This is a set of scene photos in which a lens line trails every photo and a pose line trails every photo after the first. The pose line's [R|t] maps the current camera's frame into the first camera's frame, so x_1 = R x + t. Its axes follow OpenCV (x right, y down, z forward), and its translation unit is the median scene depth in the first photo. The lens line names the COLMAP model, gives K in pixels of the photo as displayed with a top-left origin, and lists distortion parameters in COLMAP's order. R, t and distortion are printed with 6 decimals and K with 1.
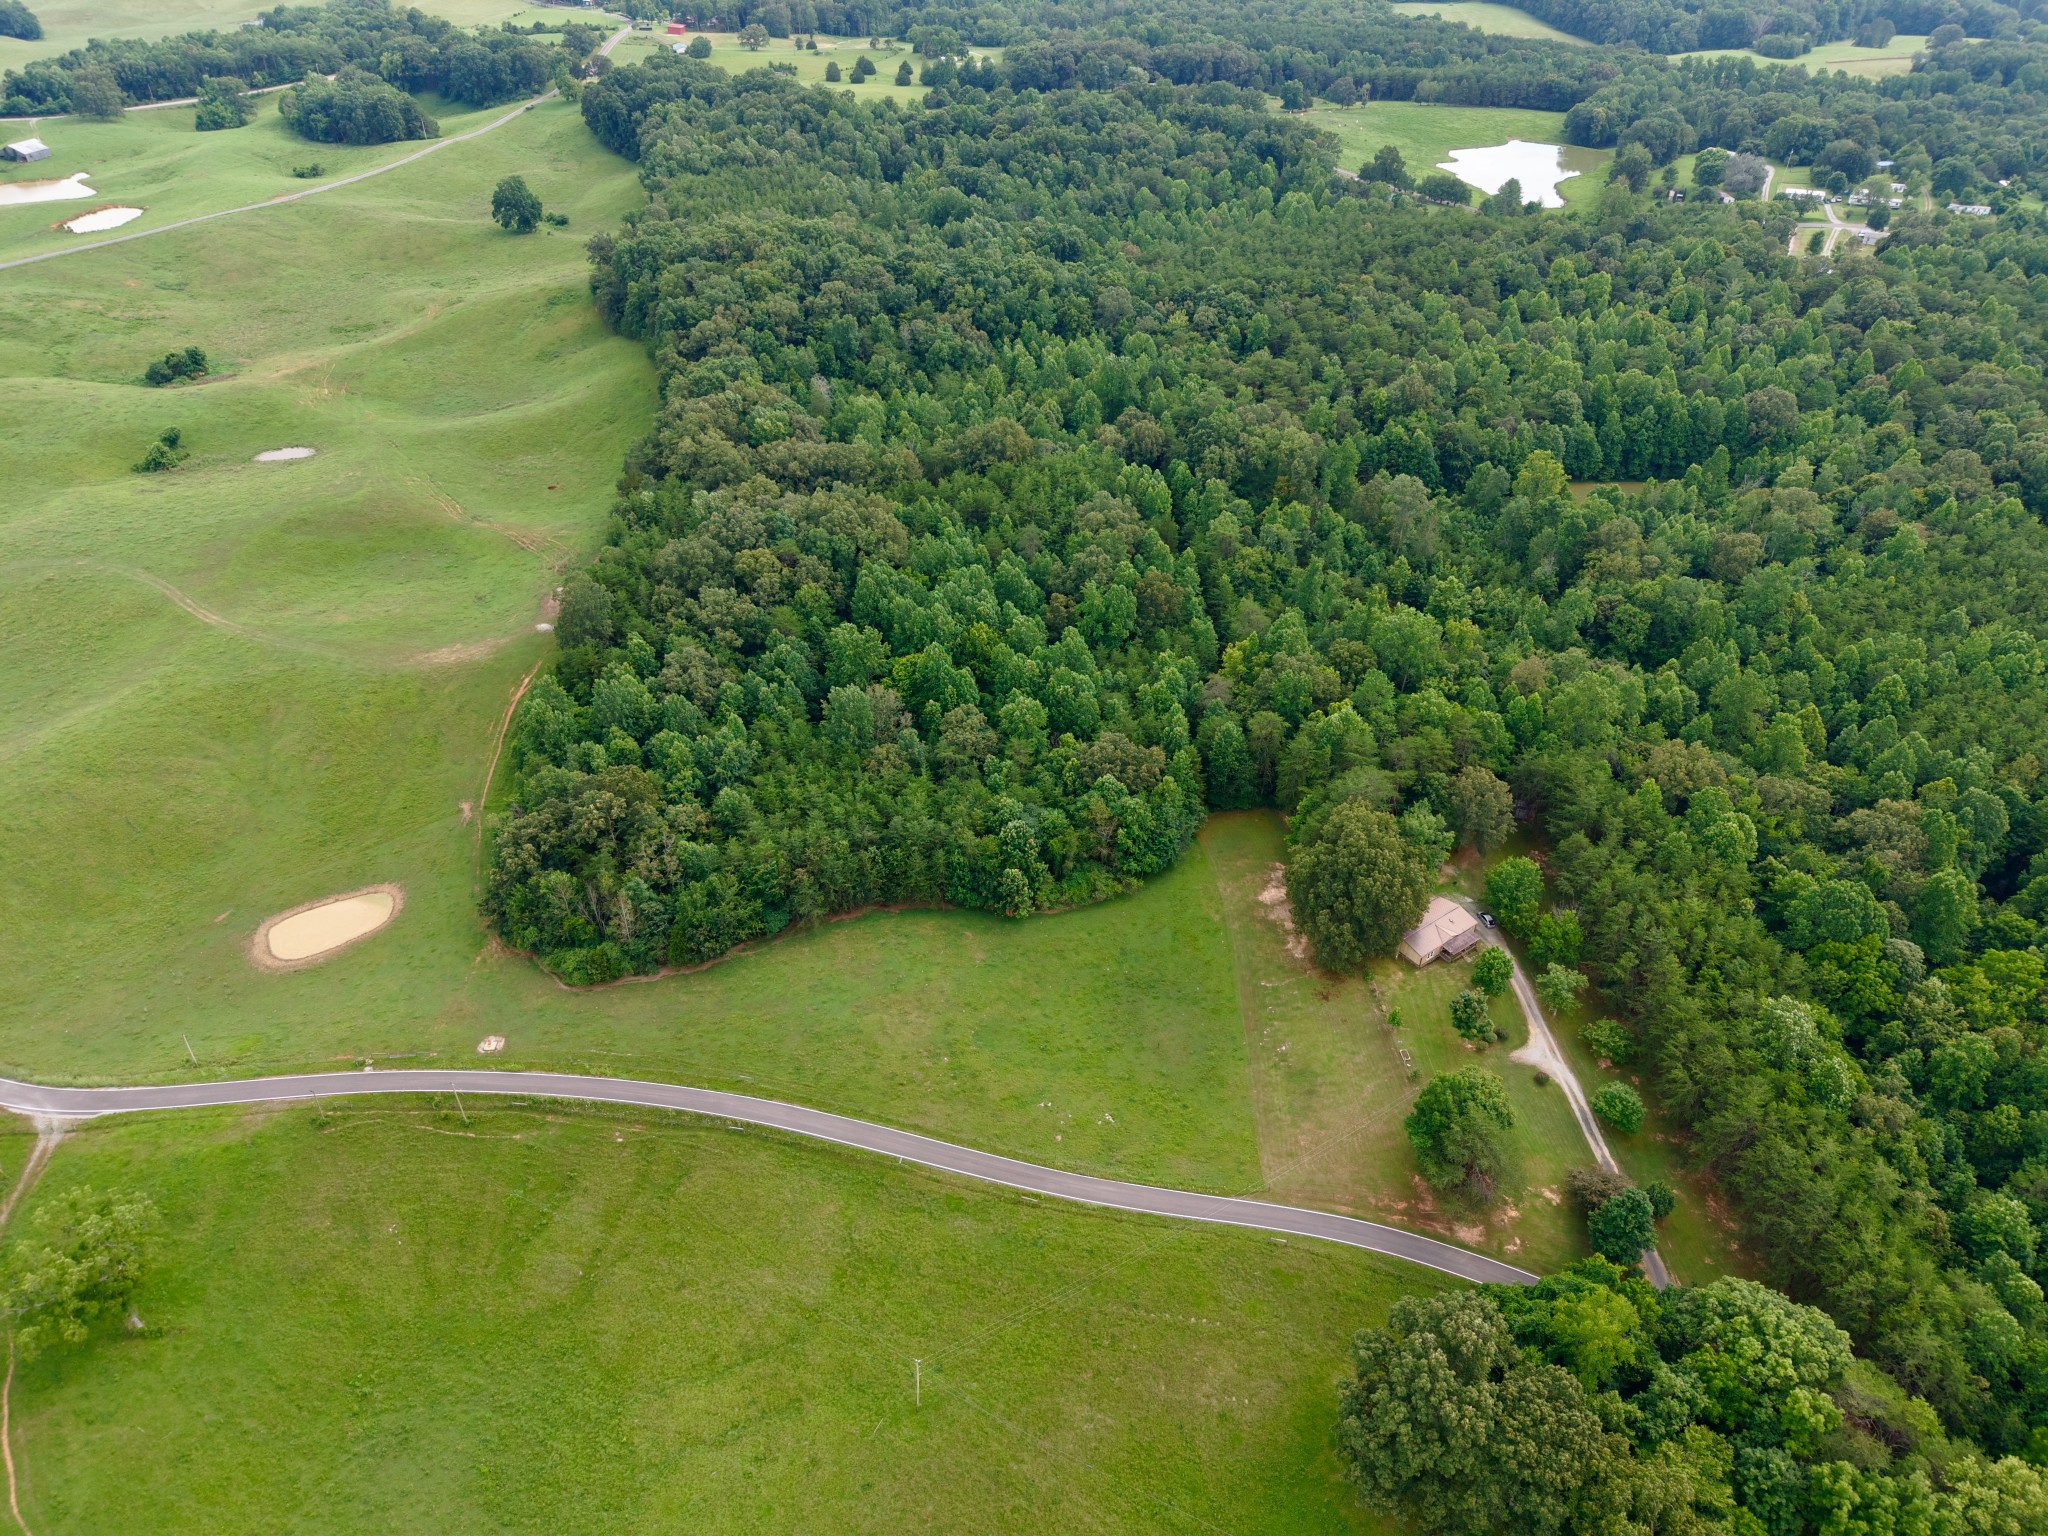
lens RADIAL K [[1350.9, 0, 1024.0], [0, 1350.9, 768.0], [0, 0, 1]] dist [-0.002953, -0.001524]
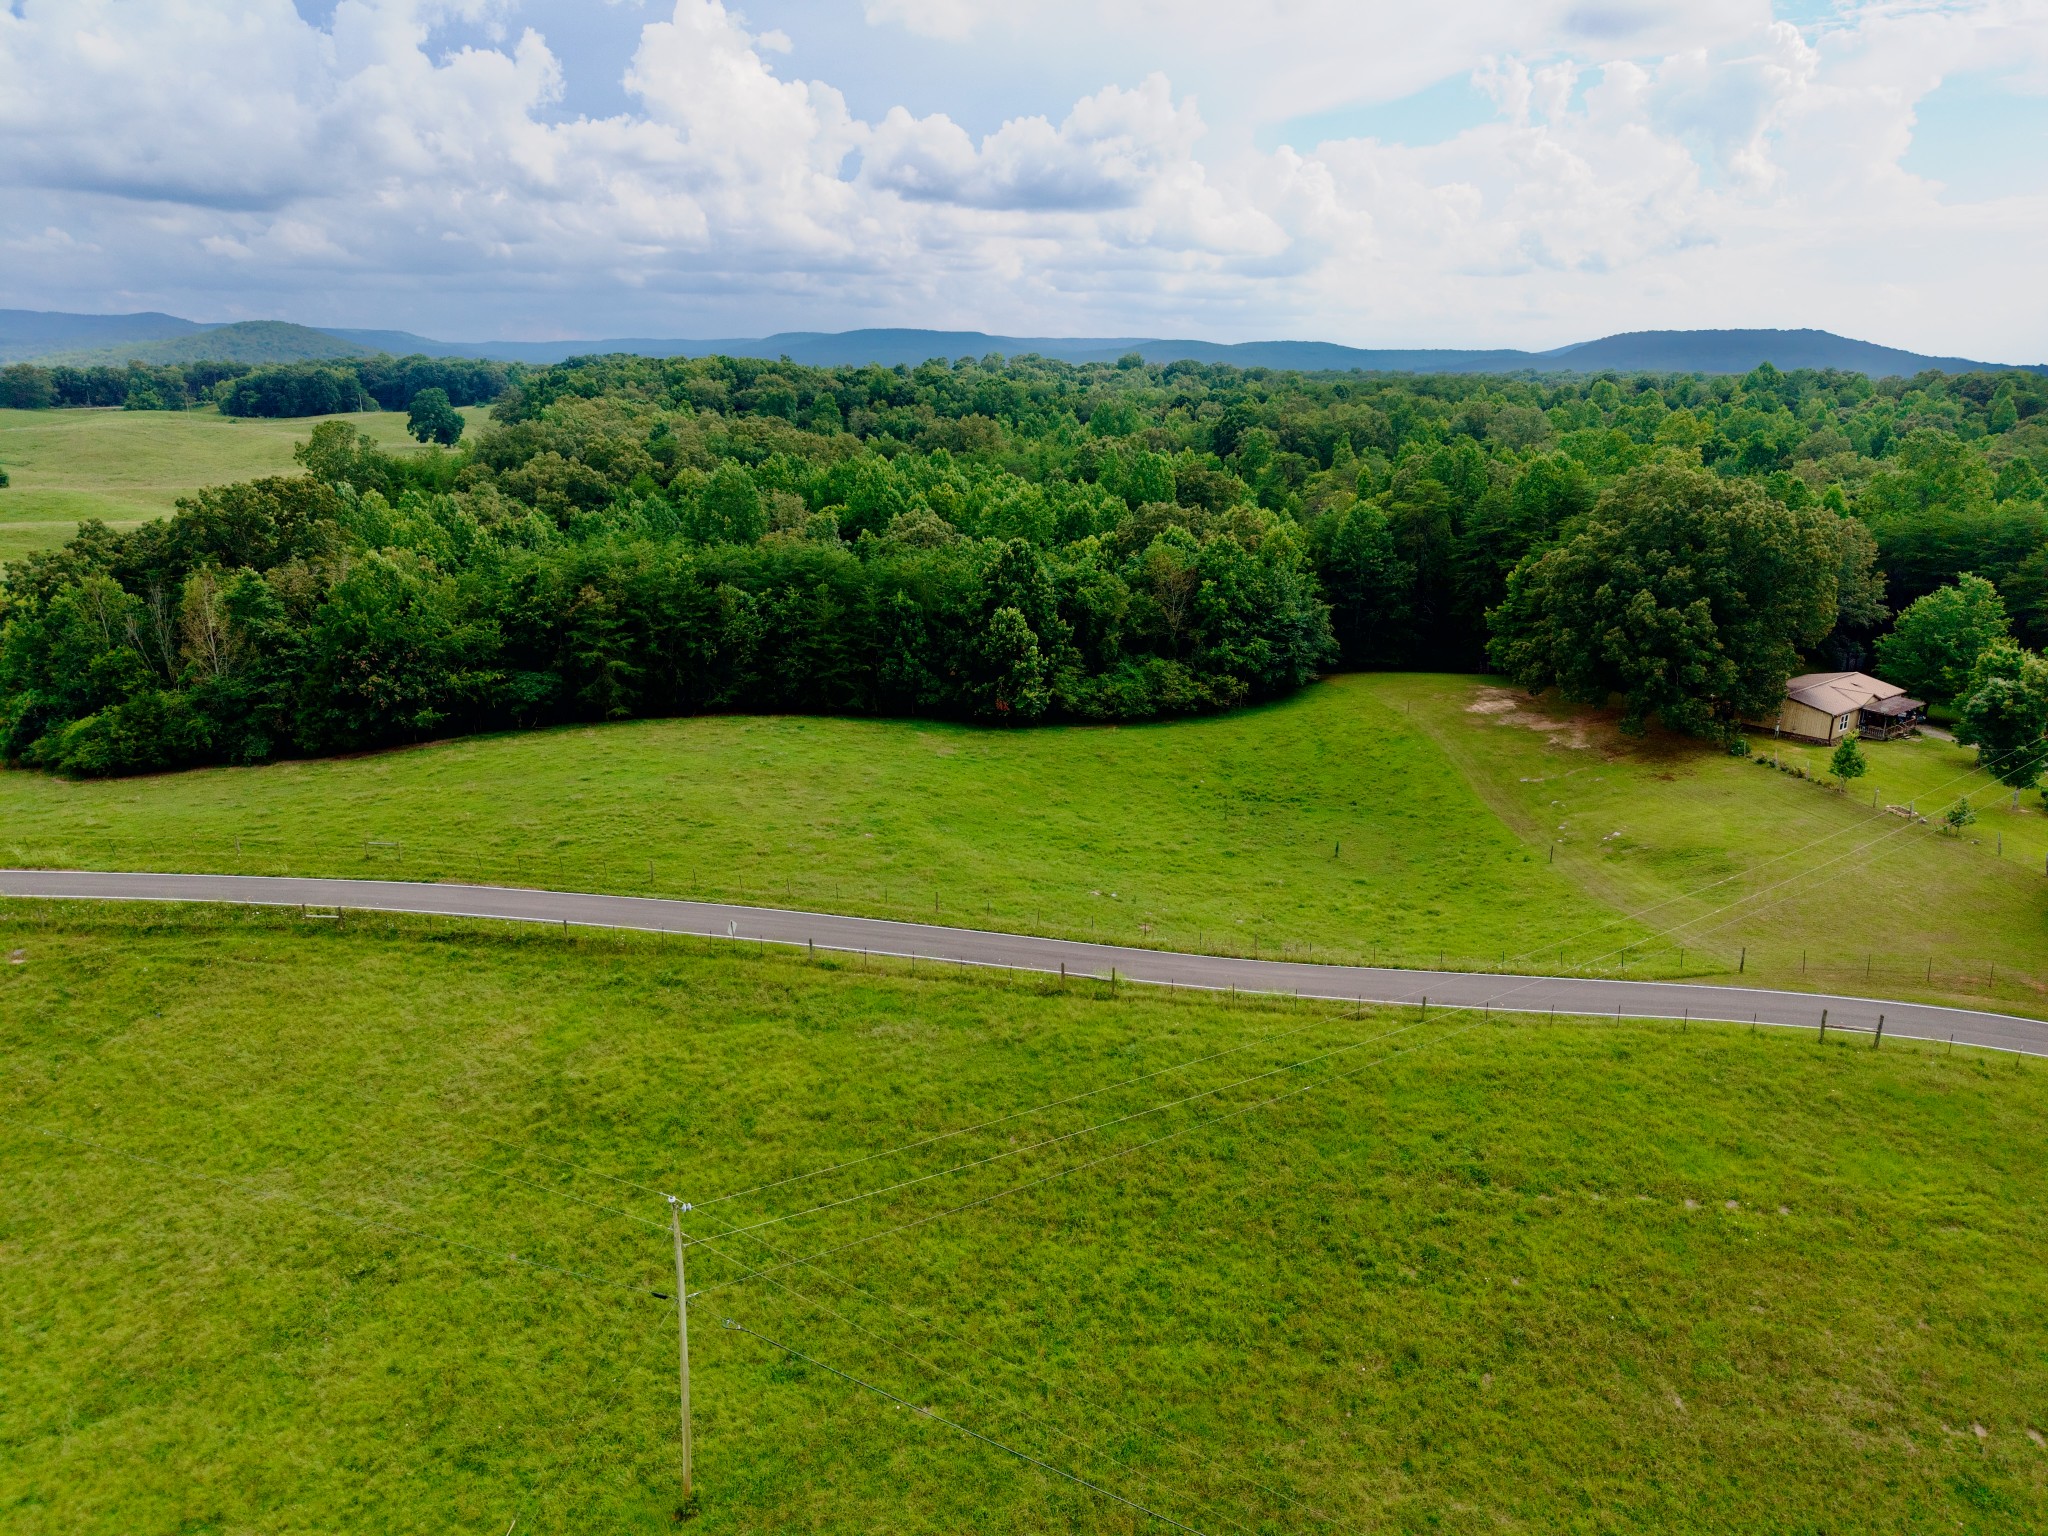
lens RADIAL K [[1370.5, 0, 1025.6], [0, 1370.5, 755.9], [0, 0, 1]] dist [0.014742, -0.016729]
pose [[0.999572, -0.012814, 0.026287, -0.019289], [0.020982, 0.940388, -0.339455, 0.352177], [-0.020370, 0.339861, 0.940255, 0.590189]]
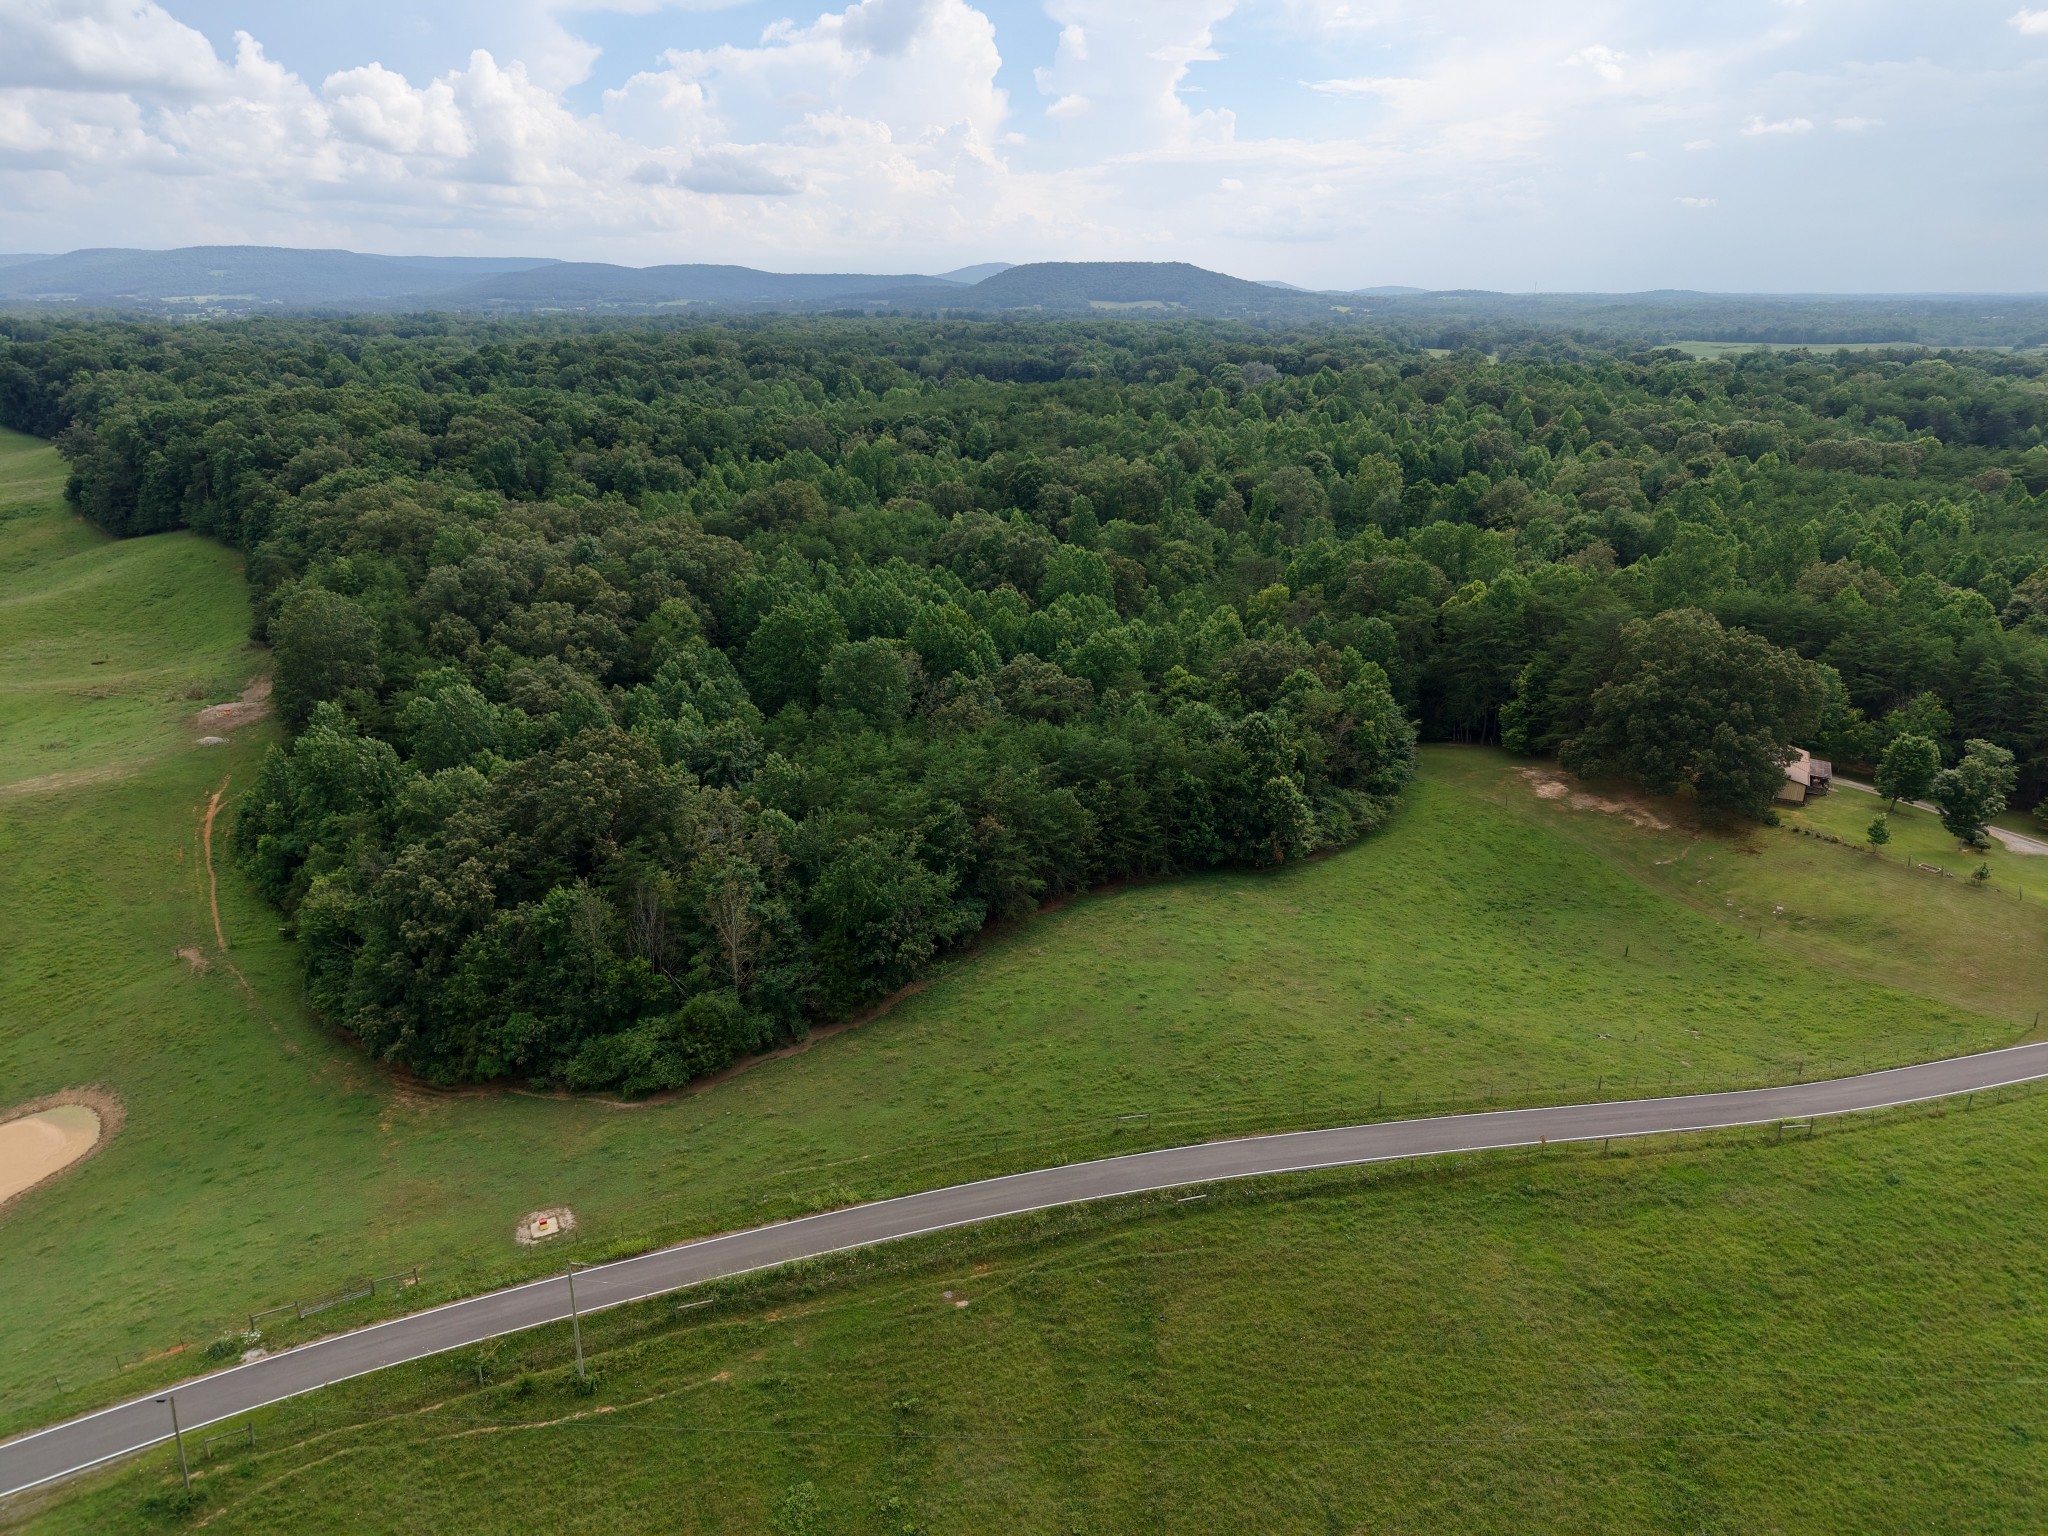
lens RADIAL K [[1370.5, 0, 1025.6], [0, 1370.5, 755.9], [0, 0, 1]] dist [0.014742, -0.016729]
pose [[0.906528, -0.140432, 0.398103, -0.425911], [0.249410, 0.939028, -0.236689, 0.214426], [-0.340591, 0.313856, 0.886280, 0.528712]]
